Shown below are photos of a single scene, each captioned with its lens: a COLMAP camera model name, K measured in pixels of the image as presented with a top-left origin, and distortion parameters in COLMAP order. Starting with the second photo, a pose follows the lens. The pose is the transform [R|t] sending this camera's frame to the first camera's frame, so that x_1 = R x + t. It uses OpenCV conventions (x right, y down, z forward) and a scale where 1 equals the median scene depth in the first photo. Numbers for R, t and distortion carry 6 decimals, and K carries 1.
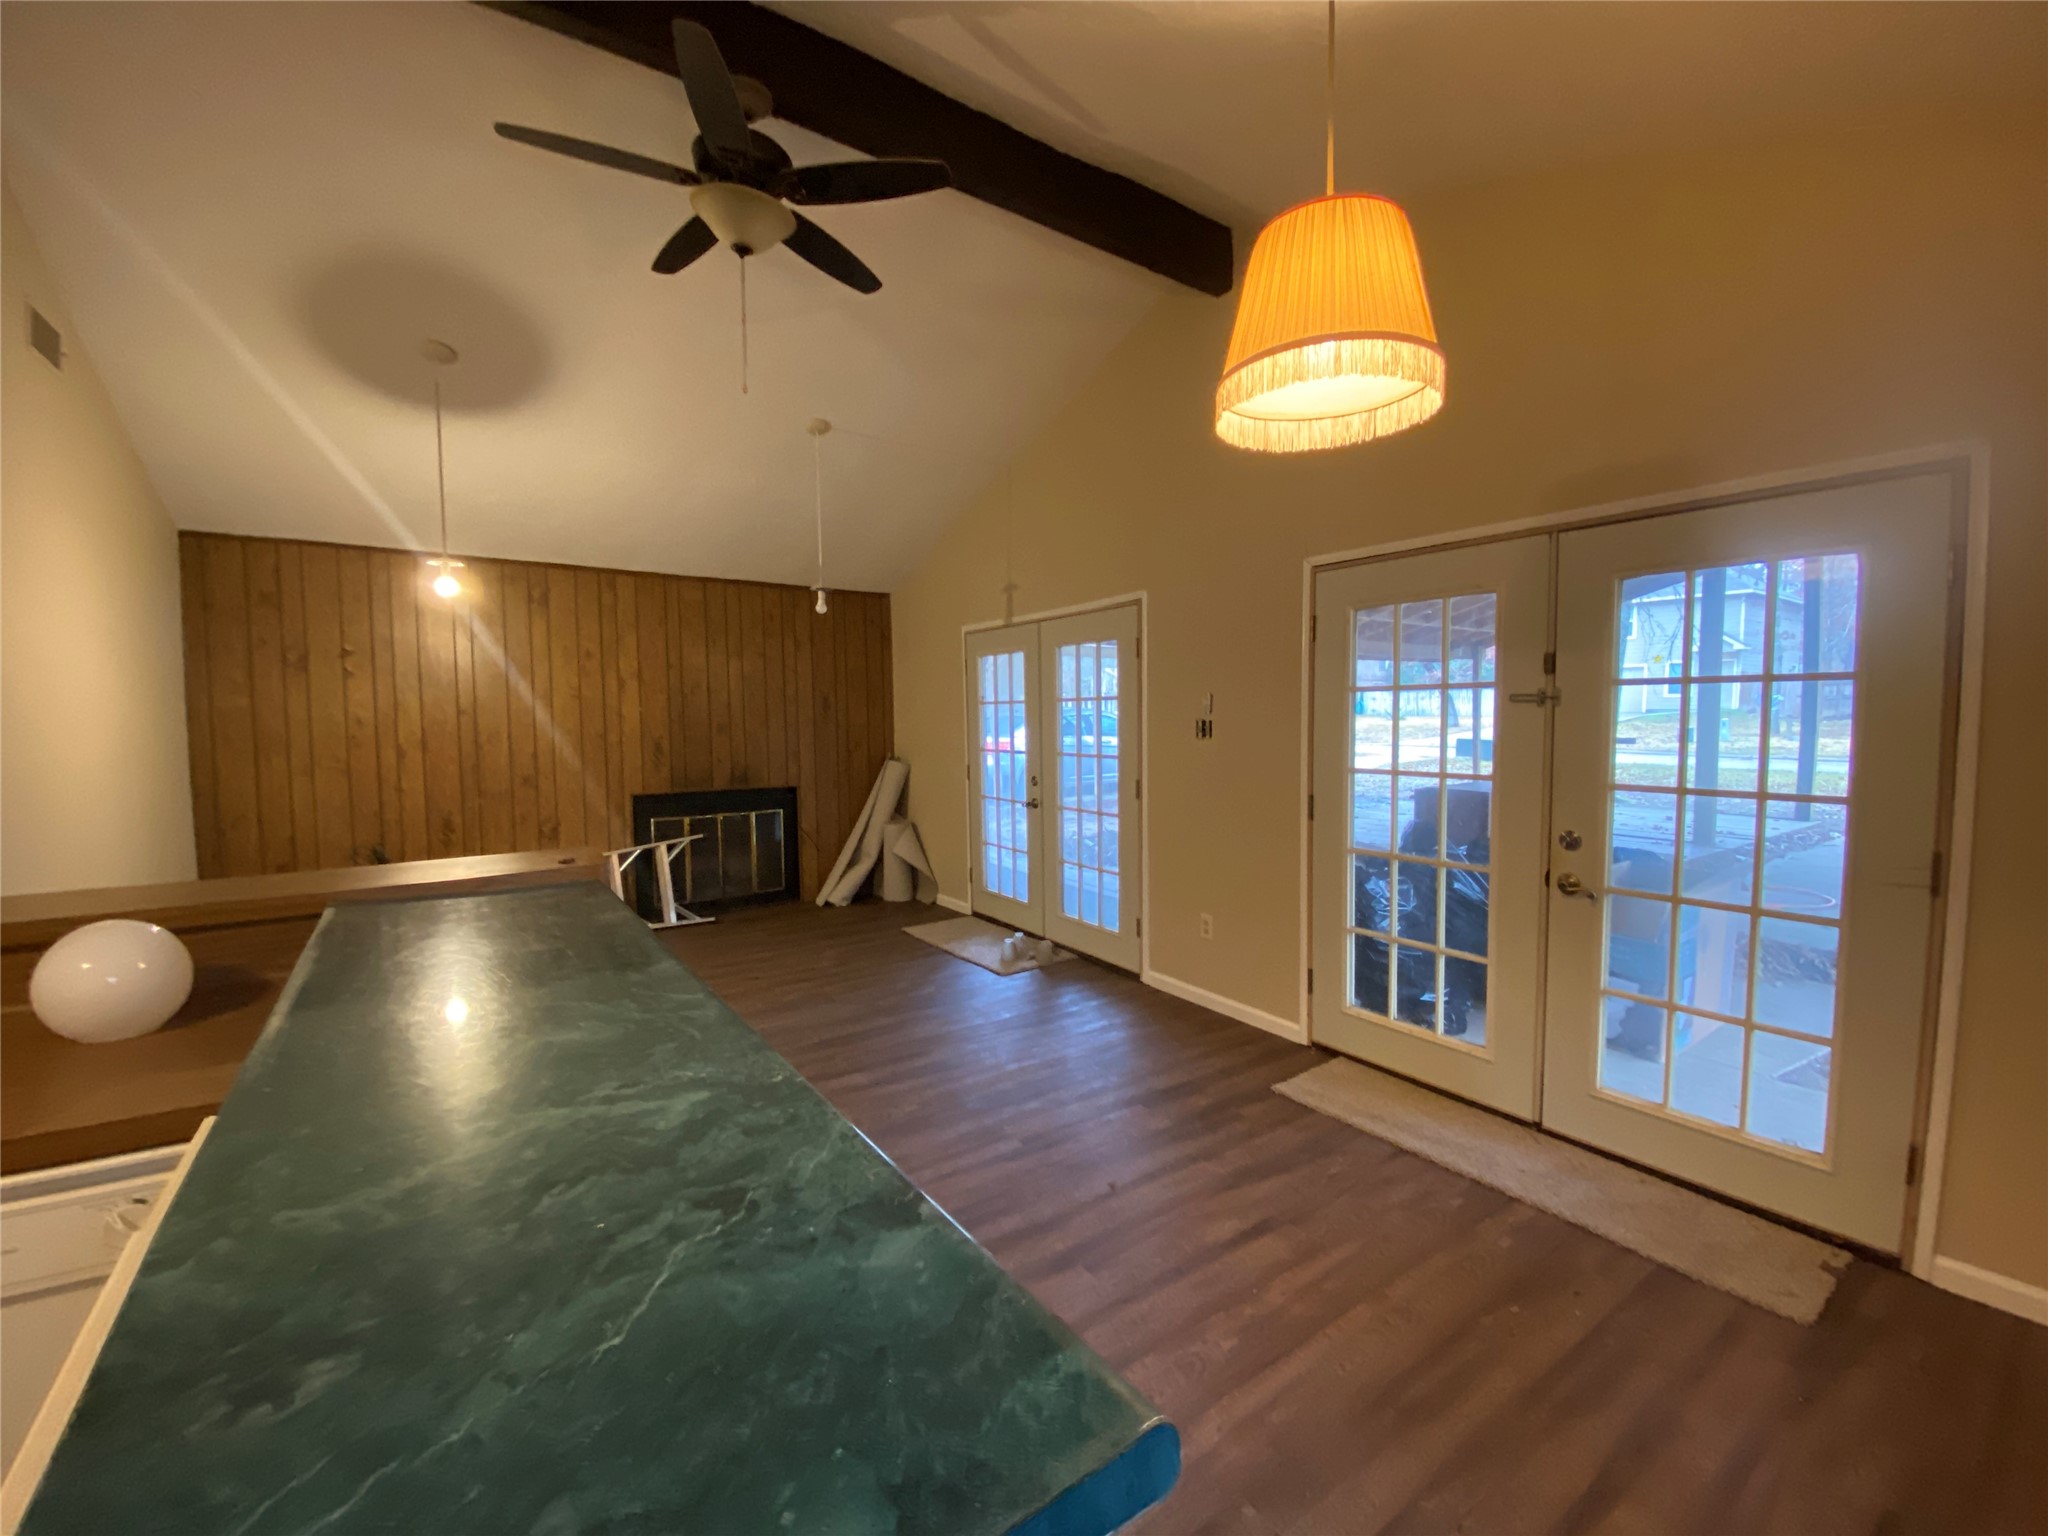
lens RADIAL K [[838.1, 0, 1006.4], [0, 838.1, 771.7], [0, 0, 1]] dist [0.043351, -0.028145]
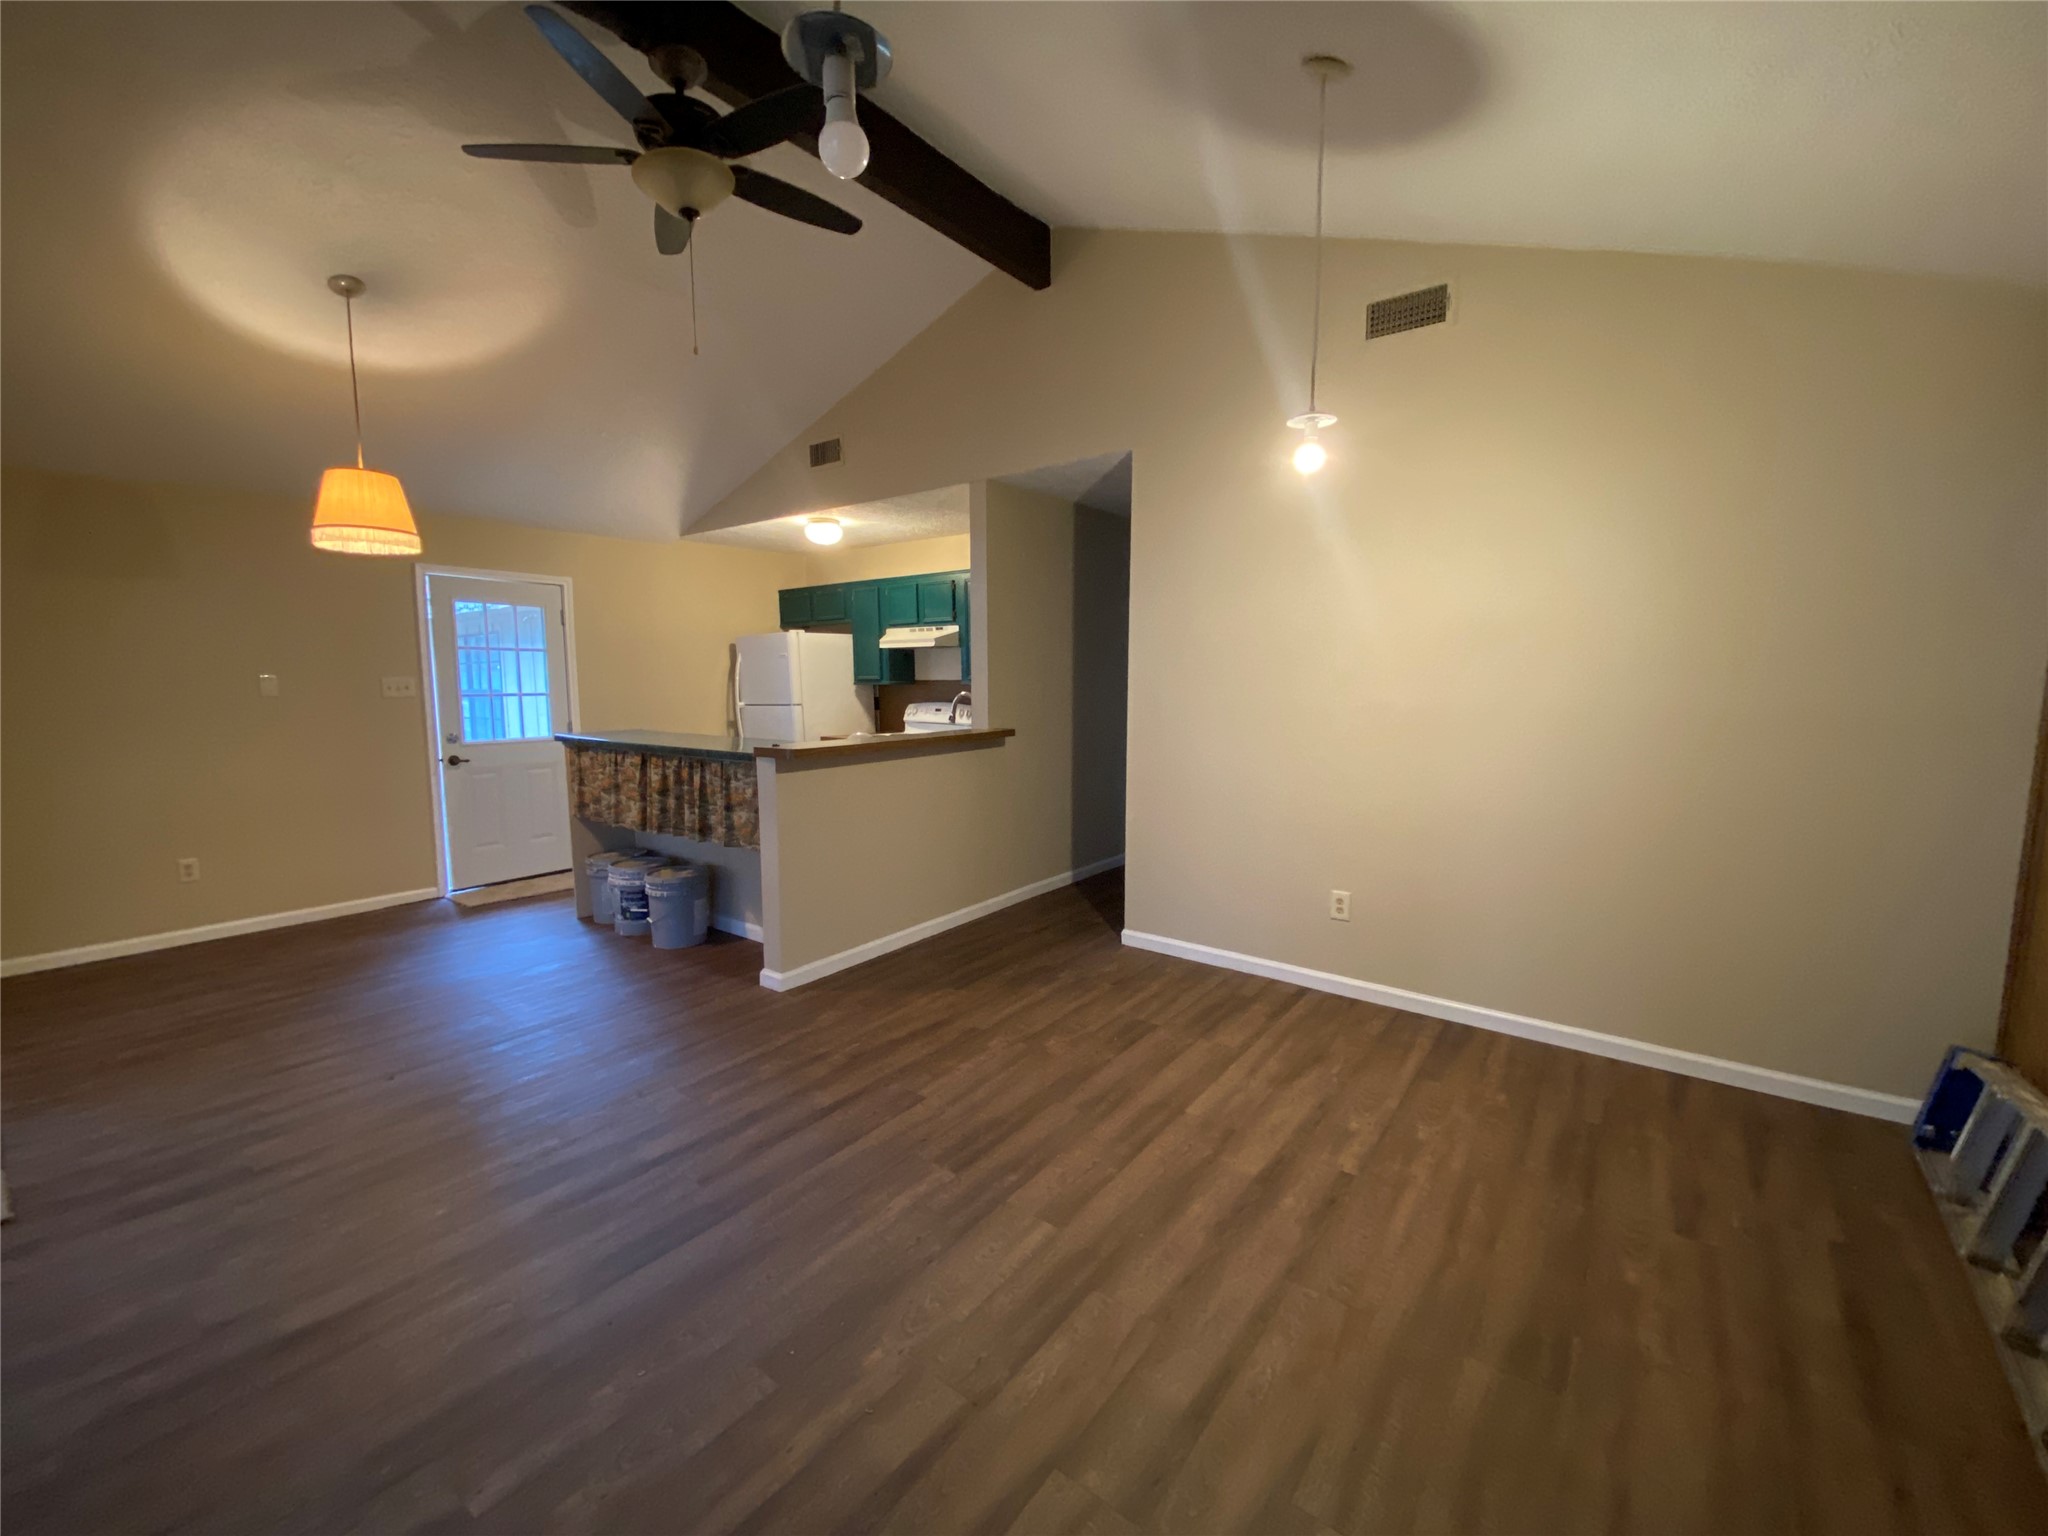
lens RADIAL K [[811.1, 0, 1024.0], [0, 811.1, 768.0], [0, 0, 1]] dist [0.001891, -0.015562]
pose [[-0.942347, 0.046926, -0.331330, -0.205269], [-0.014928, 0.983238, 0.181713, -0.082571], [0.334303, 0.176183, -0.925852, 1.312465]]
